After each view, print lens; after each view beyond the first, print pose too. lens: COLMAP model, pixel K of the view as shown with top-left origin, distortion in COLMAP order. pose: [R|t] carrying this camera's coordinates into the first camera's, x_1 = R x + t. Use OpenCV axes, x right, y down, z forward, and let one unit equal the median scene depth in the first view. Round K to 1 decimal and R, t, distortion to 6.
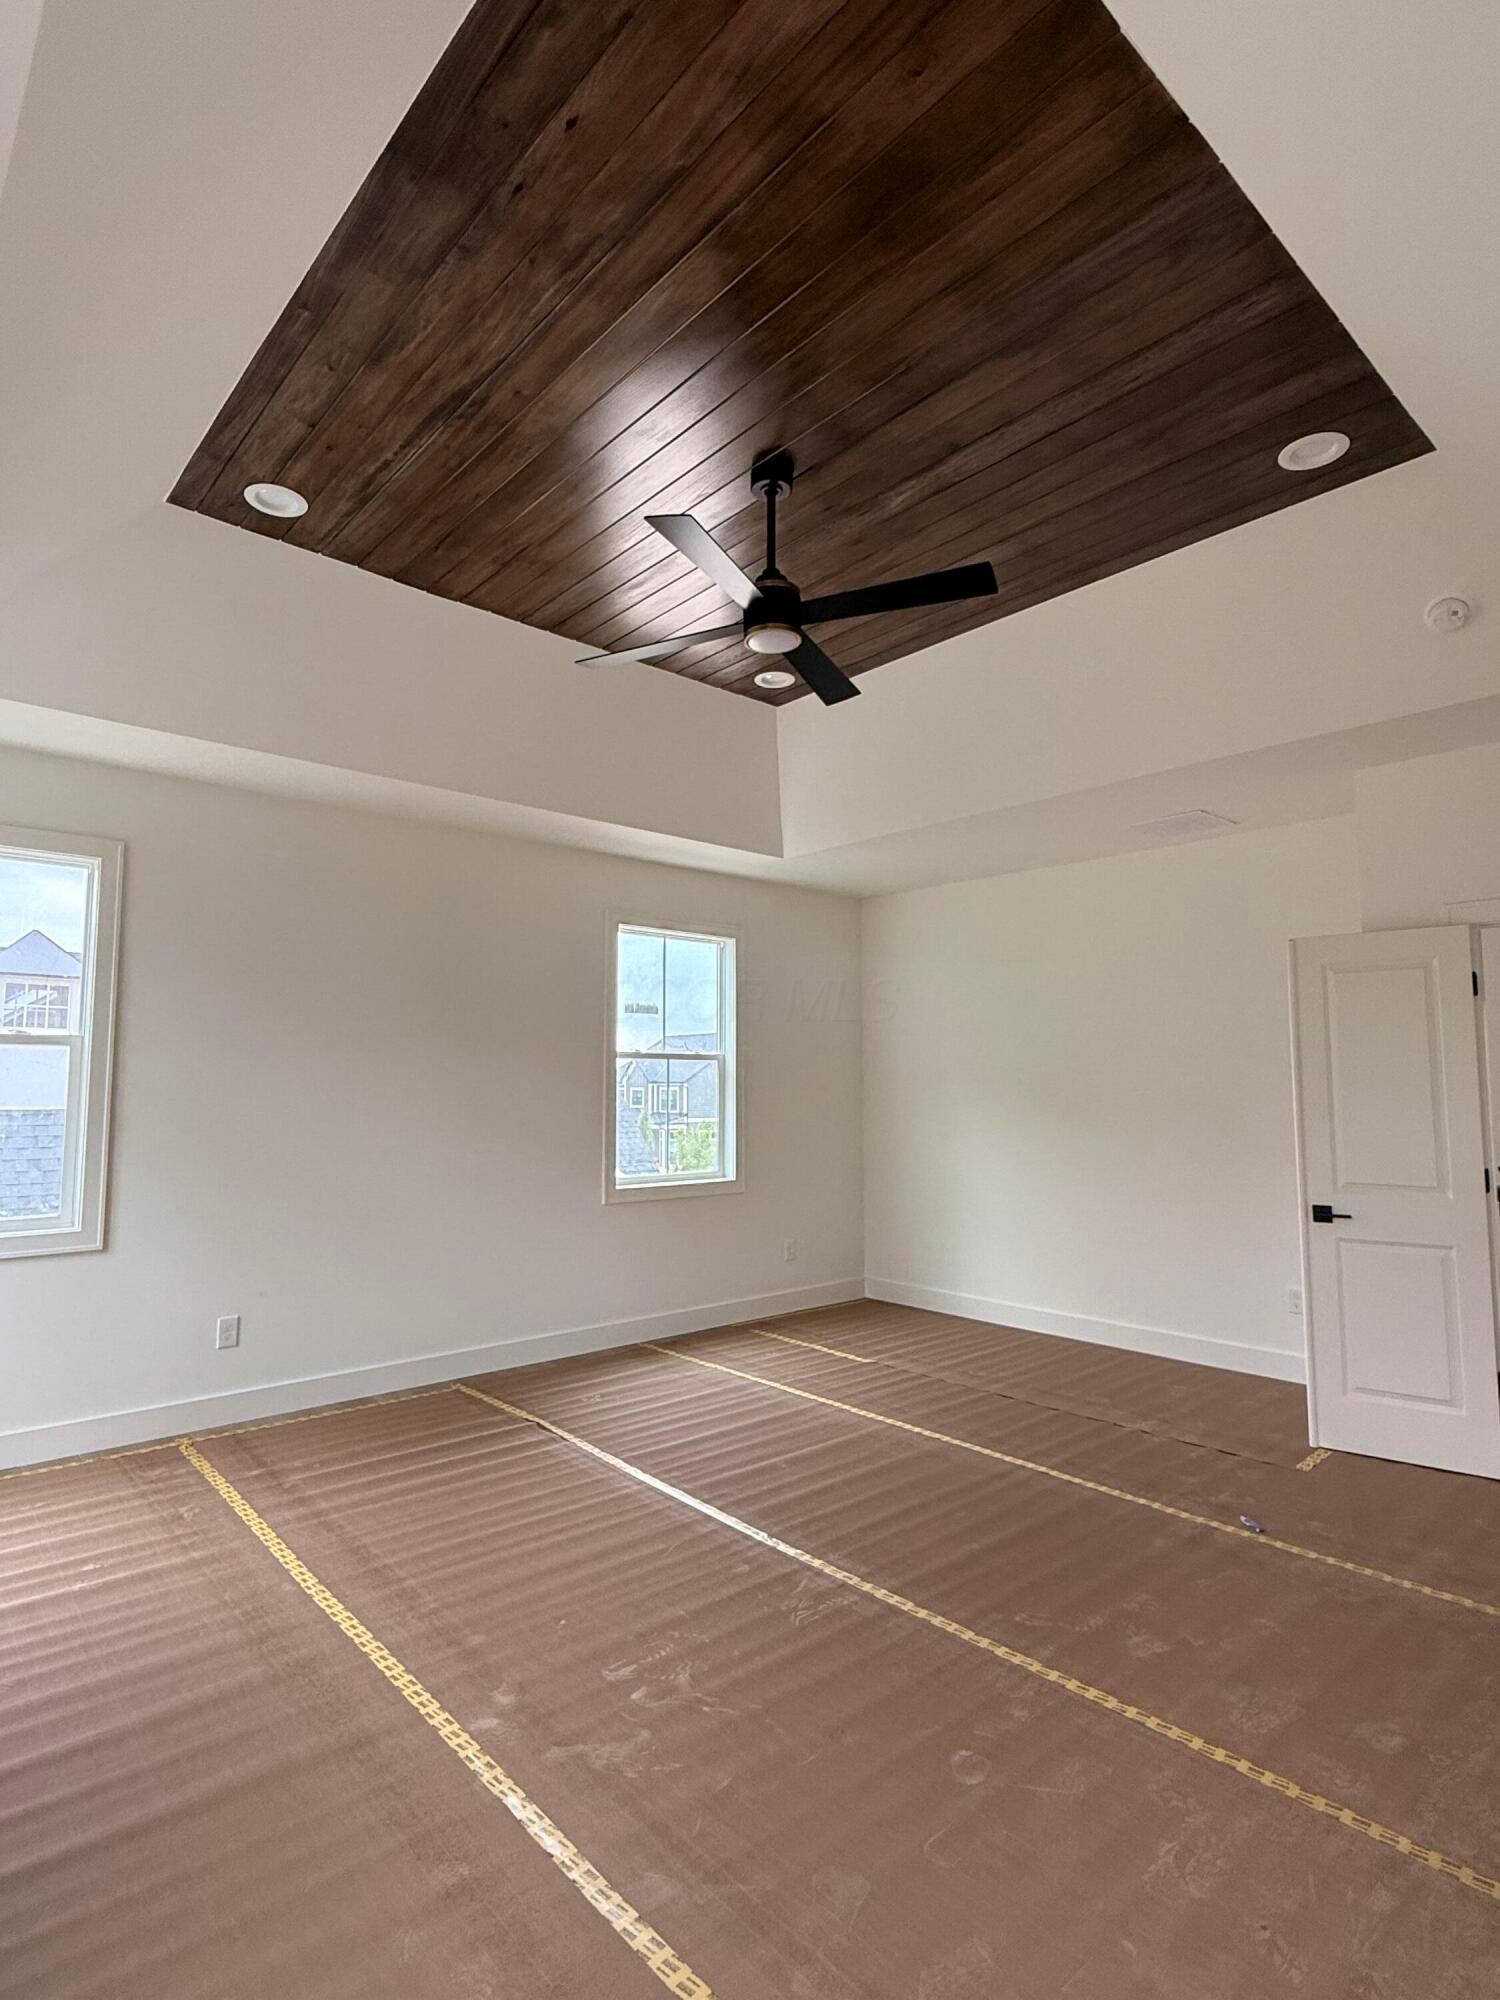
lens RADIAL K [[1043.0, 0, 750.0], [0, 1043.0, 1000.0], [0, 0, 1]] dist [0.011131, 0.001415]
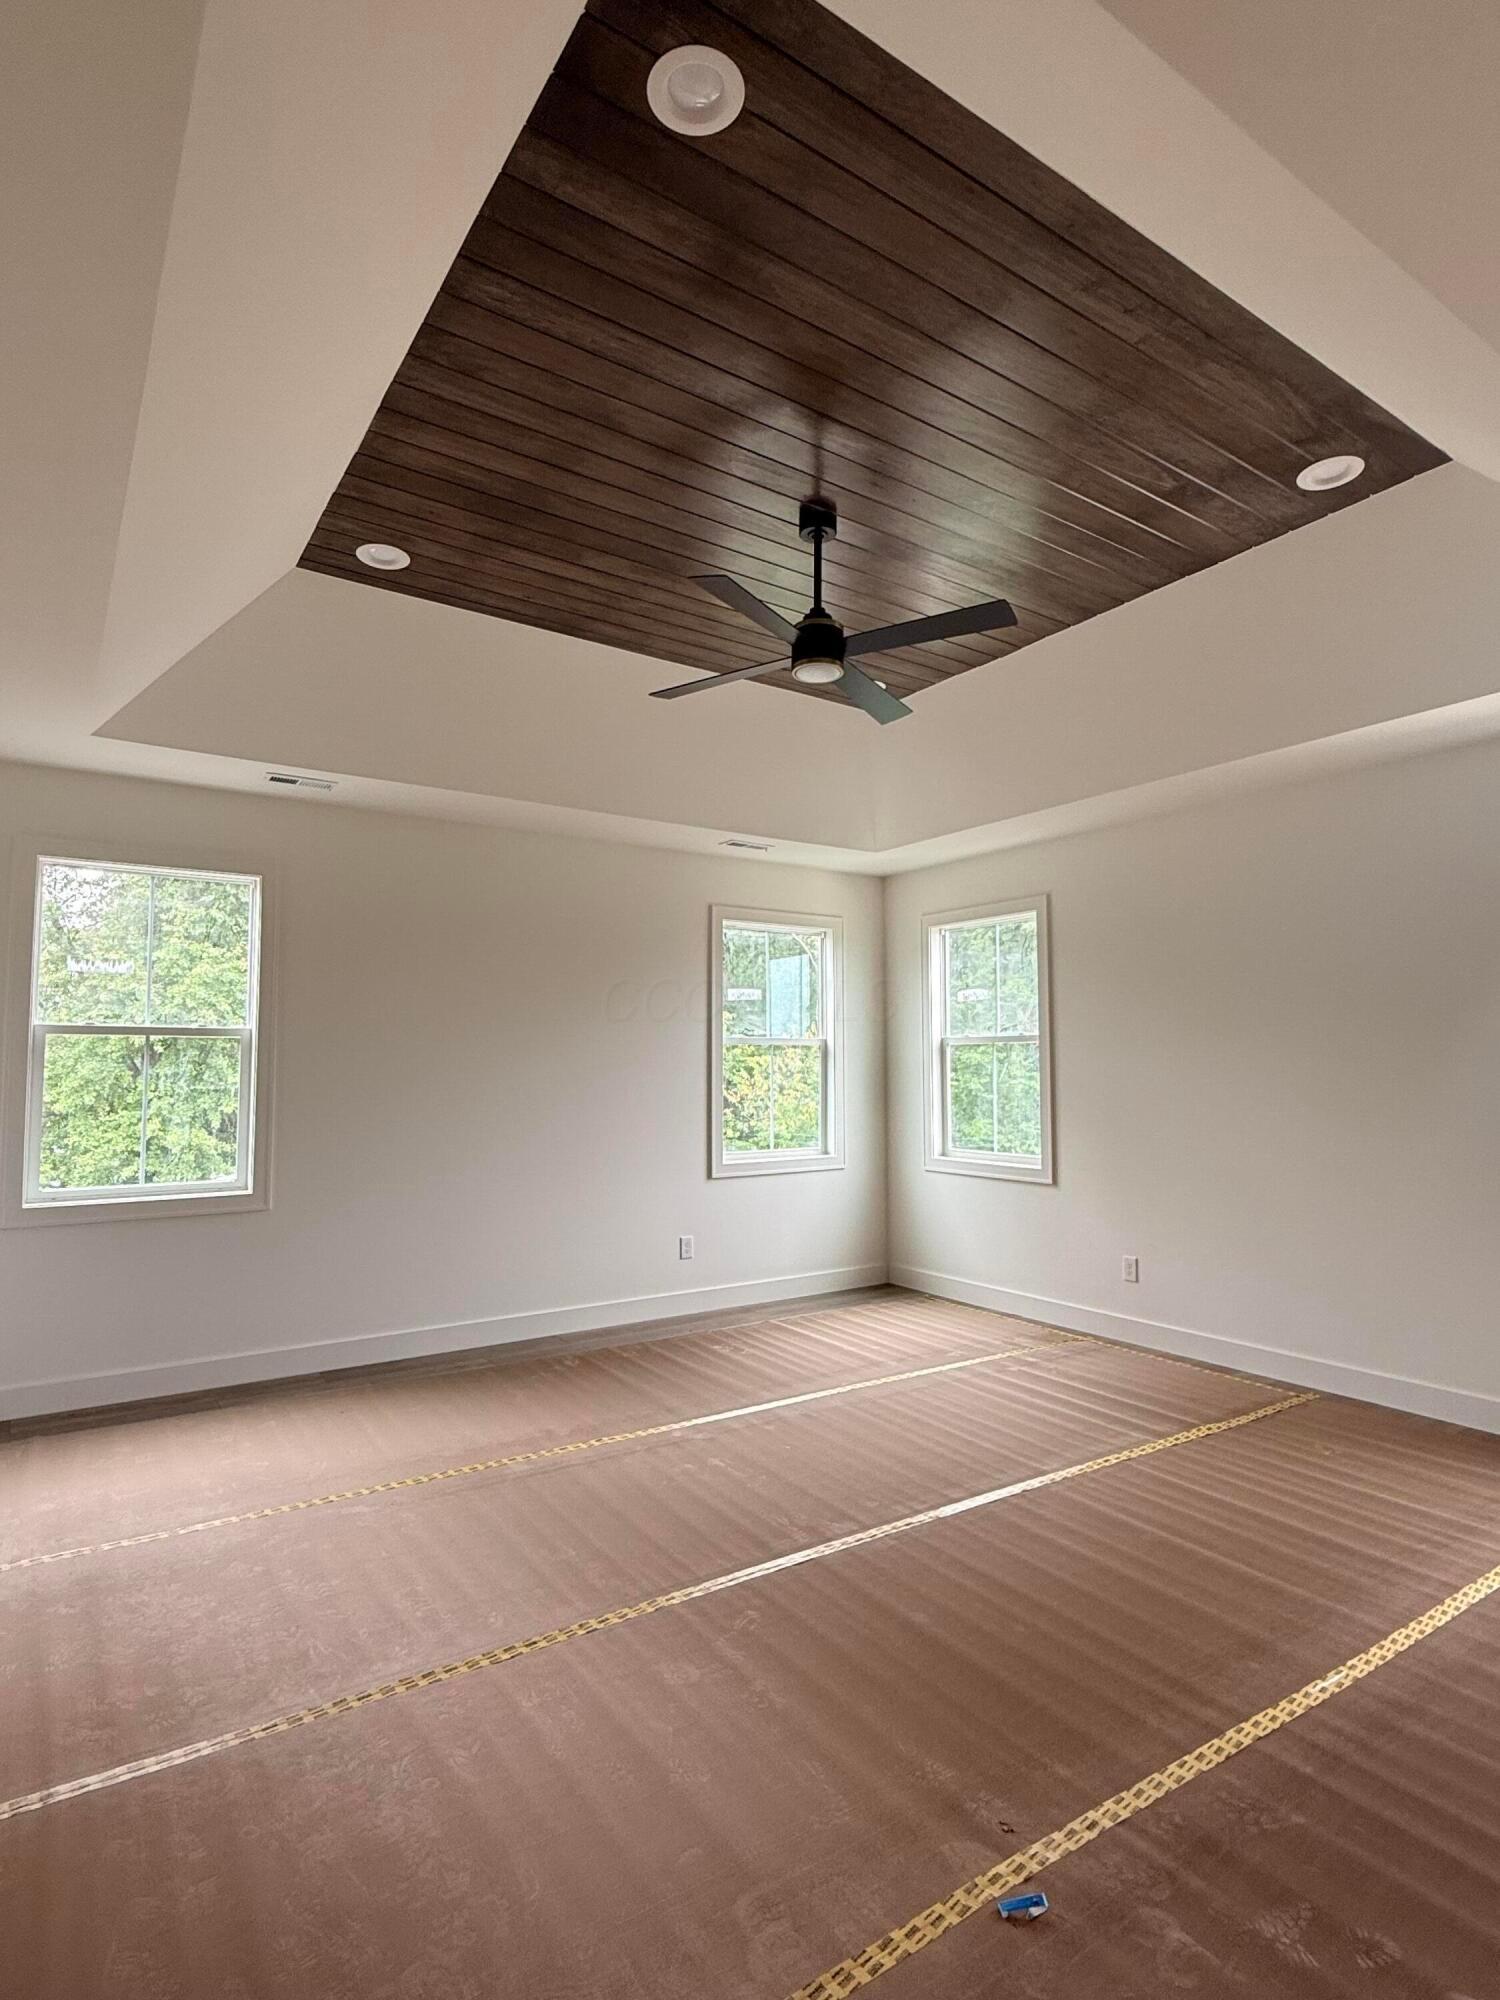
lens RADIAL K [[1043.0, 0, 750.0], [0, 1043.0, 1000.0], [0, 0, 1]] dist [0.011131, 0.001415]
pose [[-0.136381, -0.070162, -0.988169, 0.873822], [0.088719, 0.992616, -0.082722, 0.071137], [0.986676, -0.098951, -0.129150, 0.818492]]
